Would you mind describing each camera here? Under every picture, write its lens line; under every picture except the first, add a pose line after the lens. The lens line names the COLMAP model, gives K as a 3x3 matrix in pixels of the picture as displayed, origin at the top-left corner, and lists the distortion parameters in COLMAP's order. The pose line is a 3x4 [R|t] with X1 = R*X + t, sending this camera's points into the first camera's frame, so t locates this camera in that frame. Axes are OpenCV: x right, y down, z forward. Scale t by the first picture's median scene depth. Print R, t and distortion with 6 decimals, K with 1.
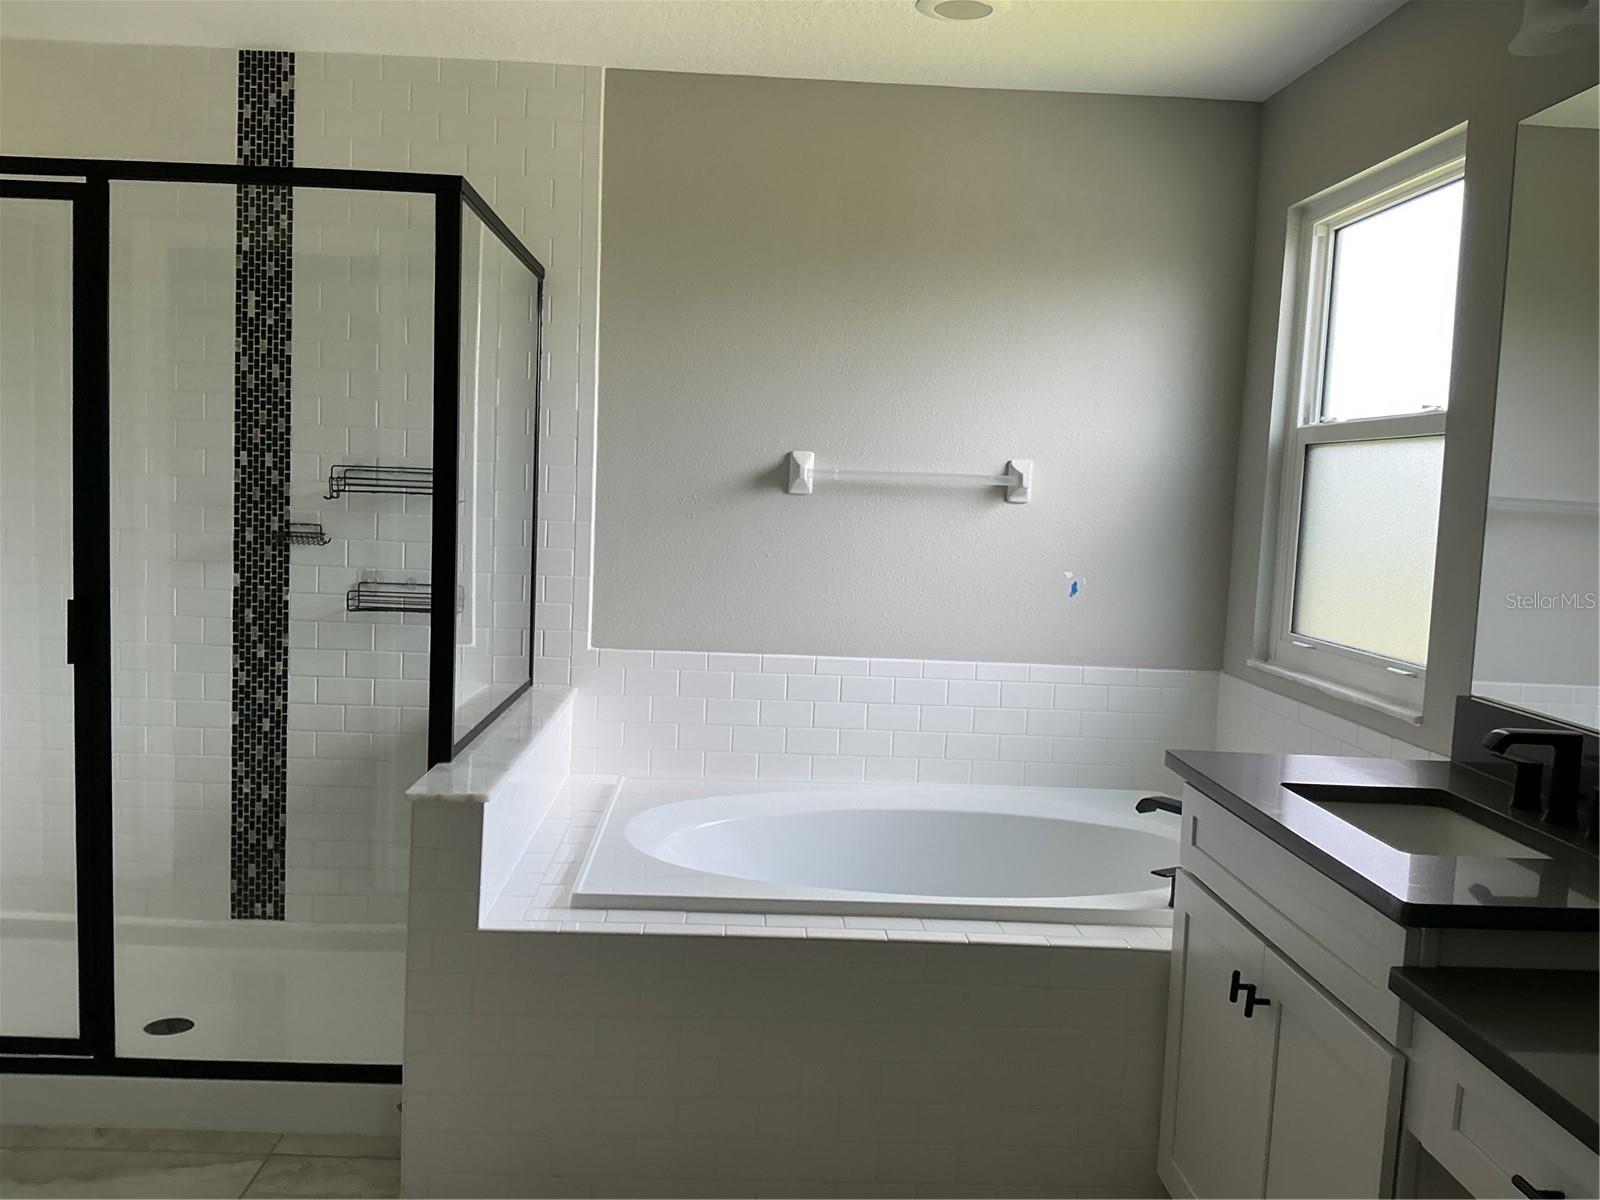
lens RADIAL K [[1341.6, 0, 799.0], [0, 1341.6, 602.3], [0, 0, 1]] dist [0.004458, -0.041618]
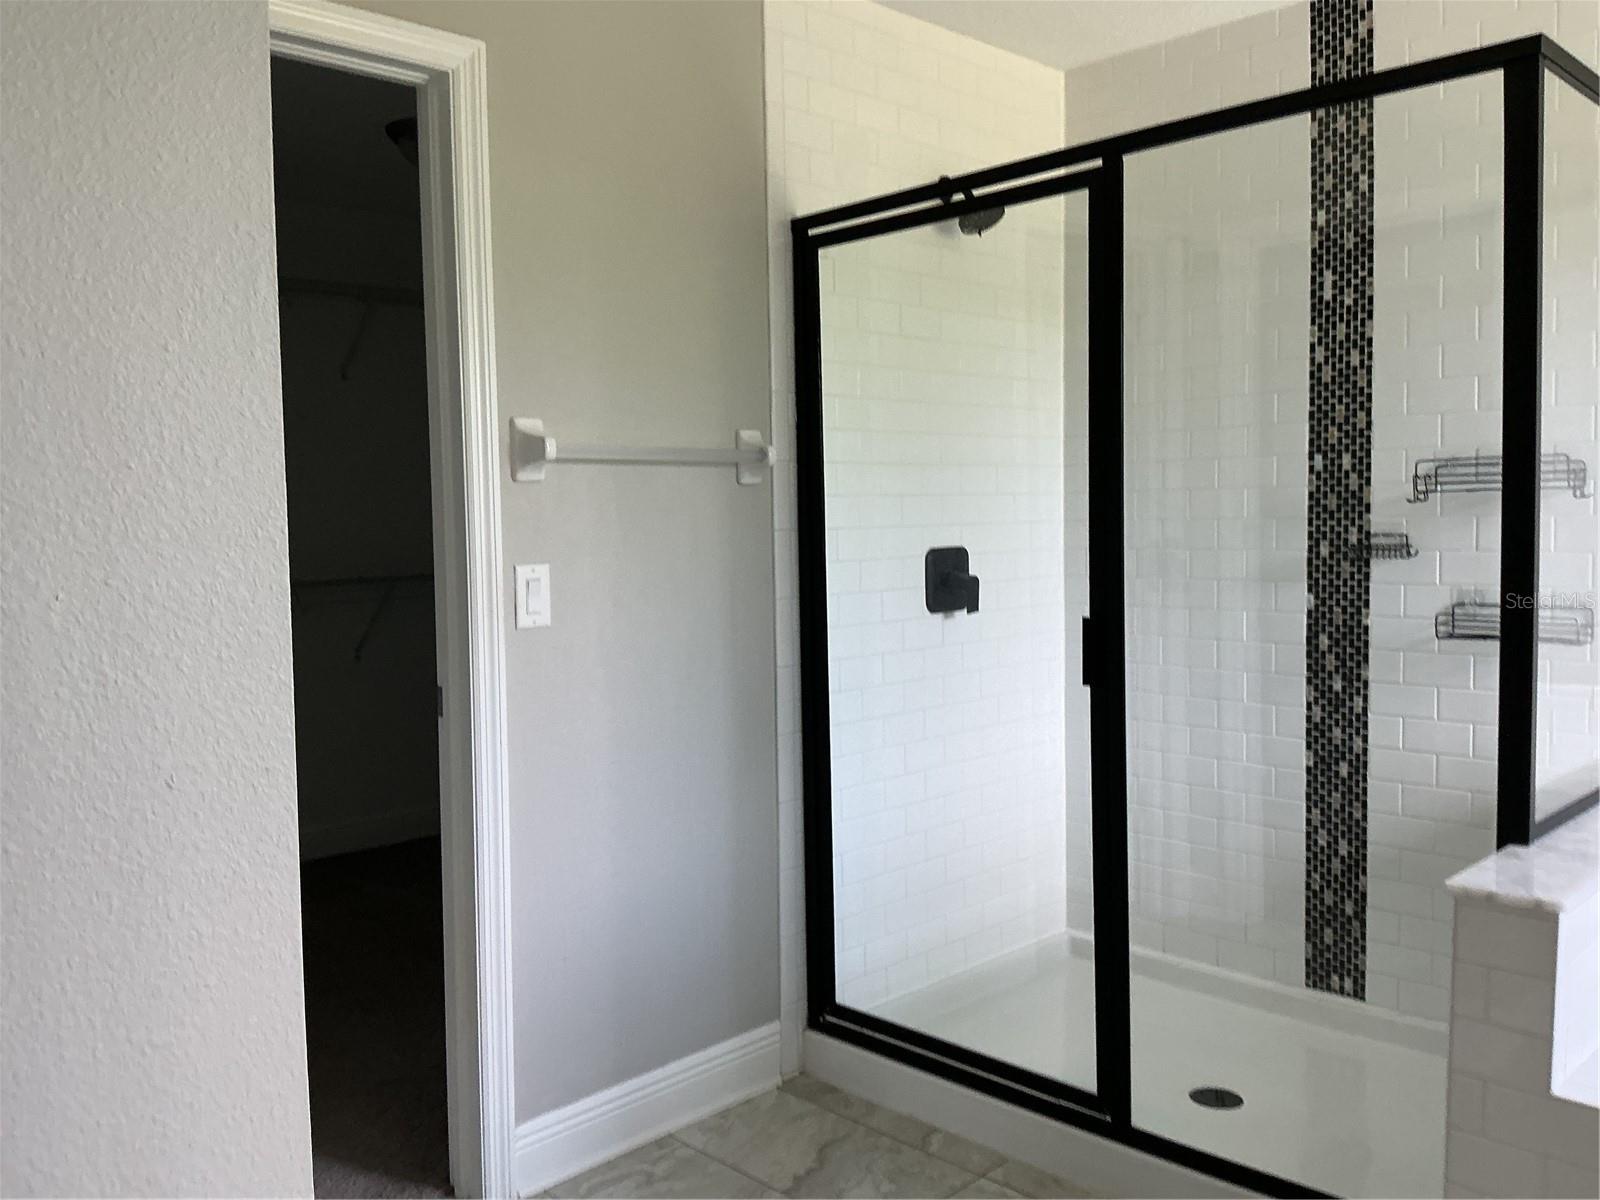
lens RADIAL K [[1341.6, 0, 795.7], [0, 1341.6, 601.0], [0, 0, 1]] dist [0.004458, -0.041618]
pose [[0.667086, -0.004460, -0.744968, 0.009910], [-0.015411, 0.999686, -0.019784, 0.005739], [0.744822, 0.024678, 0.666807, 0.163970]]
